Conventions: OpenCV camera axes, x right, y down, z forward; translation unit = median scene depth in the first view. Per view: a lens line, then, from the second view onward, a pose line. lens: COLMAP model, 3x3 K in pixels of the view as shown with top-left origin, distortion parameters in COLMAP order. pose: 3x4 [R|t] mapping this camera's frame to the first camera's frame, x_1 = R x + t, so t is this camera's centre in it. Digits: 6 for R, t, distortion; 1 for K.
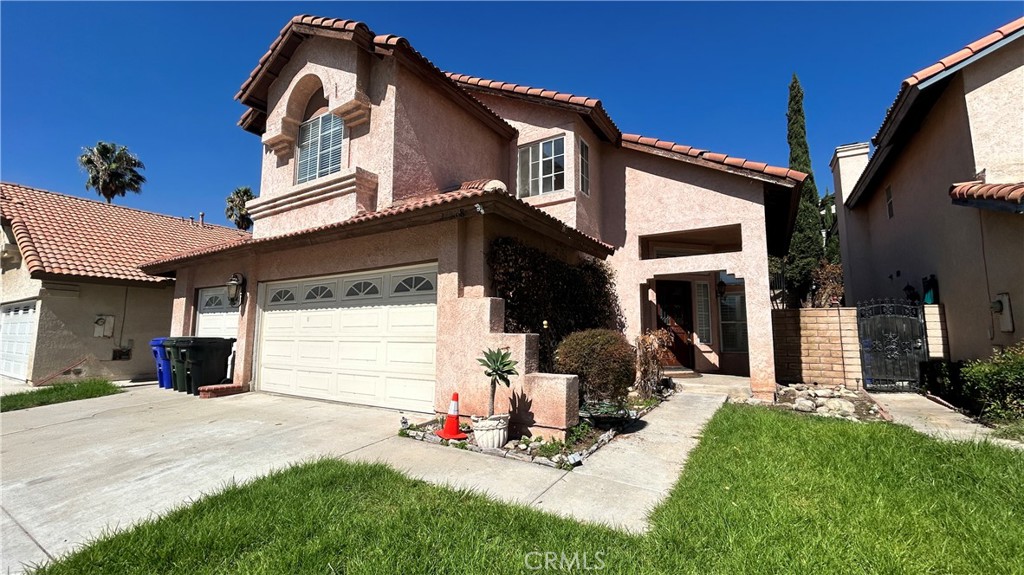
lens RADIAL K [[415.7, 0, 513.6], [0, 415.7, 284.7], [0, 0, 1]] dist [0.004207, 0.001148]
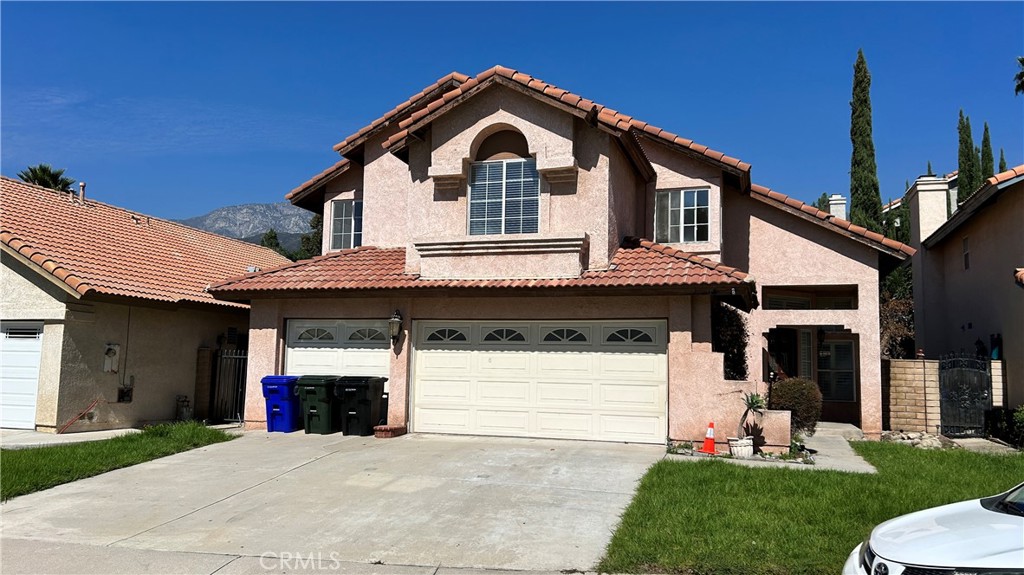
lens RADIAL K [[769.4, 0, 512.2], [0, 769.4, 291.3], [0, 0, 1]] dist [0.053271, -0.041914]
pose [[0.971391, 0.044587, 0.233261, -0.793260], [-0.047568, 0.998842, 0.007166, -0.093483], [-0.232672, -0.018057, 0.972388, -0.763917]]
